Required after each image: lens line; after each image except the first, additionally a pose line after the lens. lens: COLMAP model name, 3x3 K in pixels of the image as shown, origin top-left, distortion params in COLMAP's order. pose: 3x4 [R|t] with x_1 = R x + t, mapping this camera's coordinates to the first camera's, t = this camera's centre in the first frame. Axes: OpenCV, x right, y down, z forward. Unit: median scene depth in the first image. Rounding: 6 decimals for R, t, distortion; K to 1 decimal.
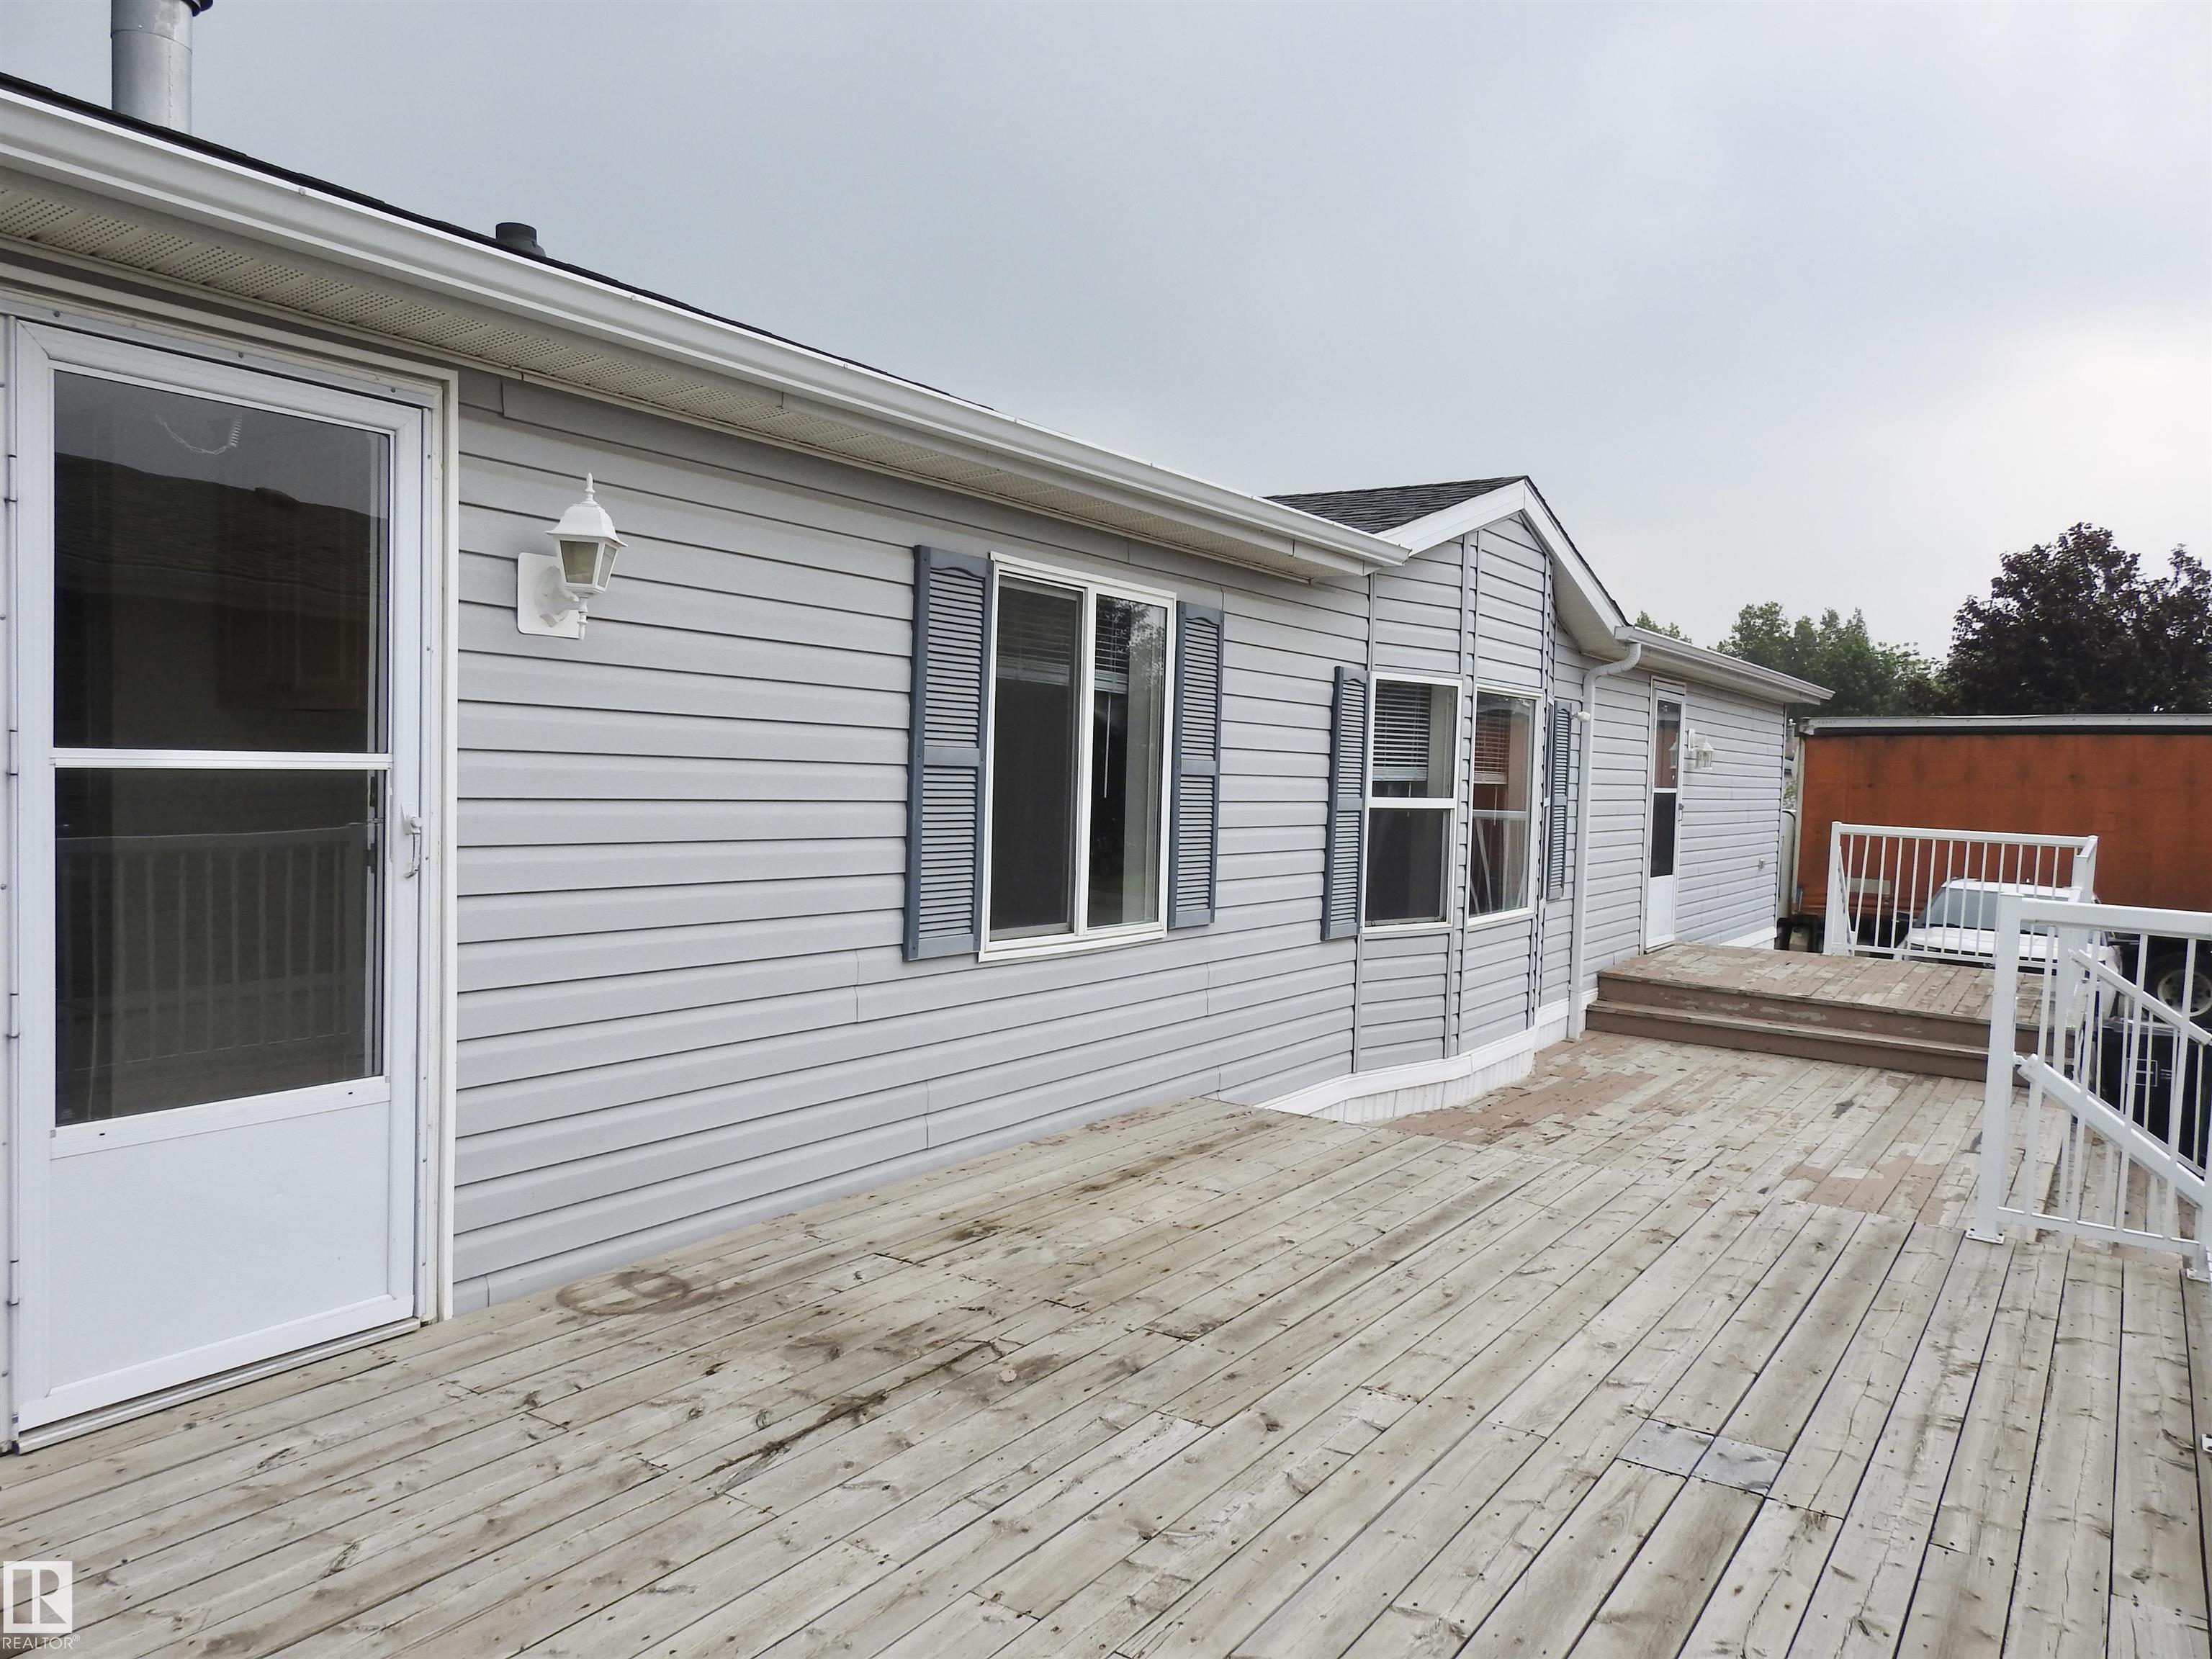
lens RADIAL K [[1581.7, 0, 1106.0], [0, 1581.7, 829.5], [0, 0, 1]] dist [-0.002543, 0.001273]
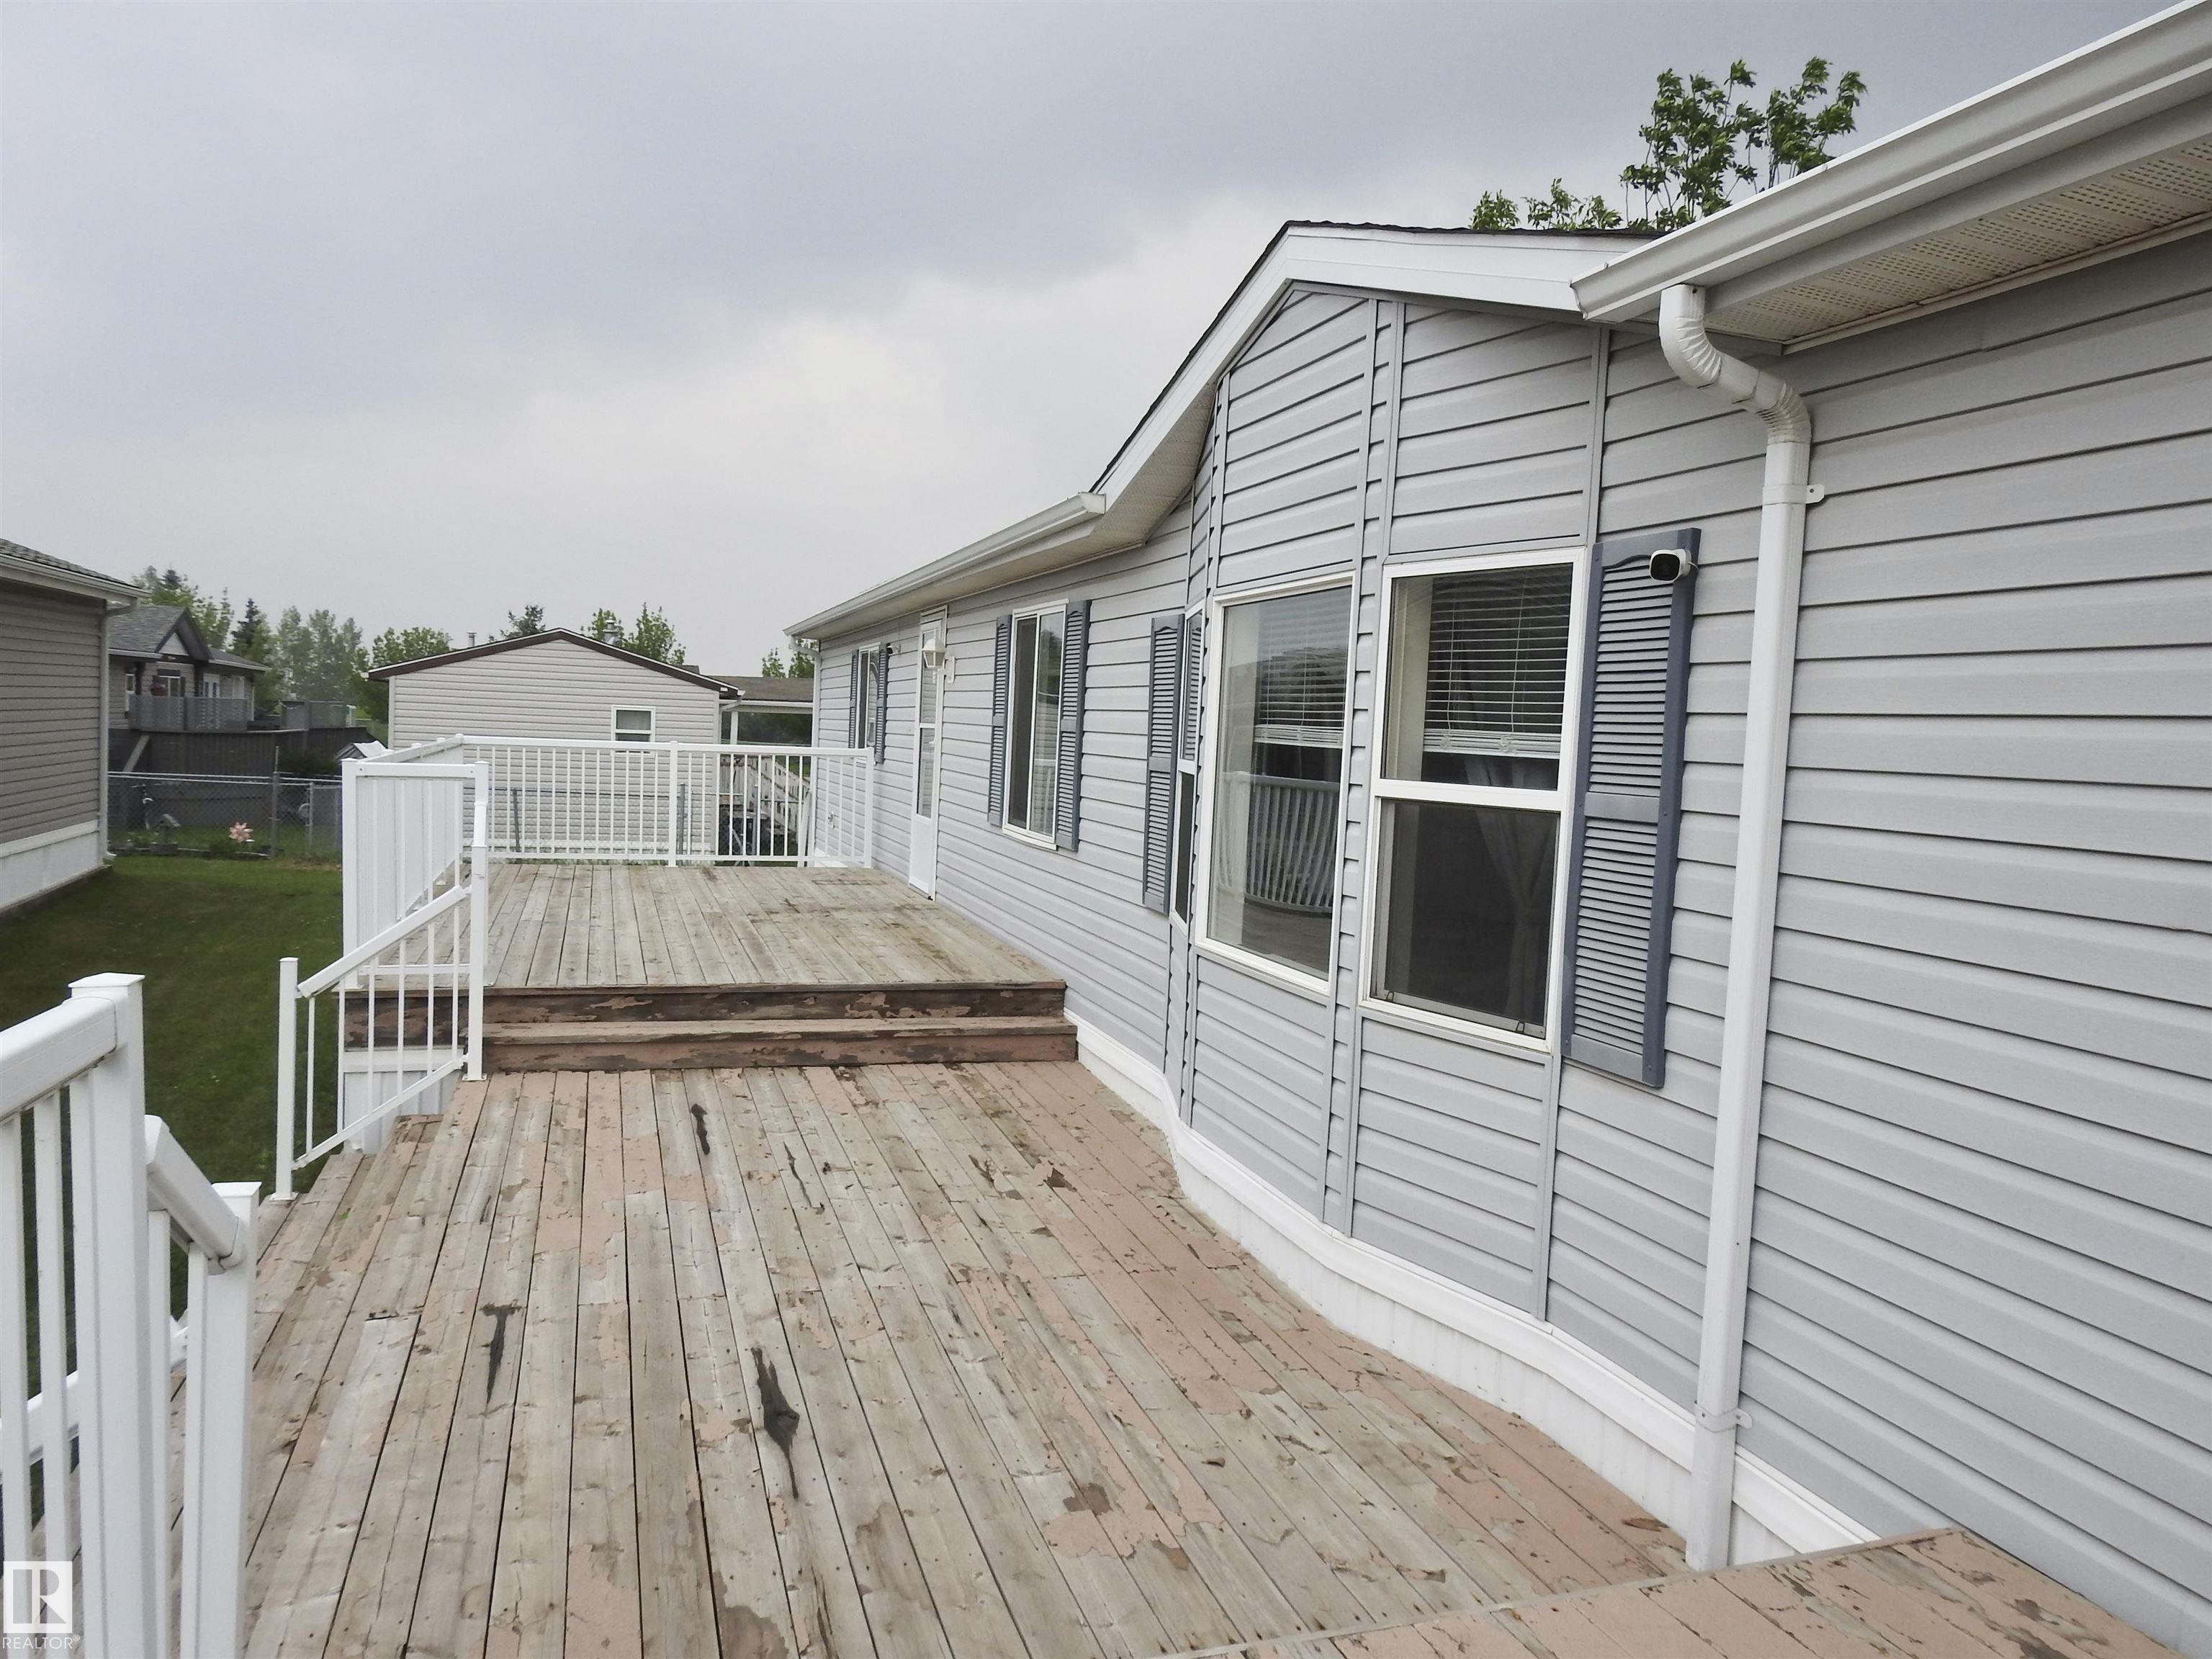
lens RADIAL K [[1581.7, 0, 1106.0], [0, 1581.7, 829.5], [0, 0, 1]] dist [-0.002543, 0.001273]
pose [[-0.628337, -0.000760, -0.777941, 0.908319], [-0.086538, 0.993861, 0.068925, -0.040288], [0.773113, 0.110630, -0.624545, 1.590365]]
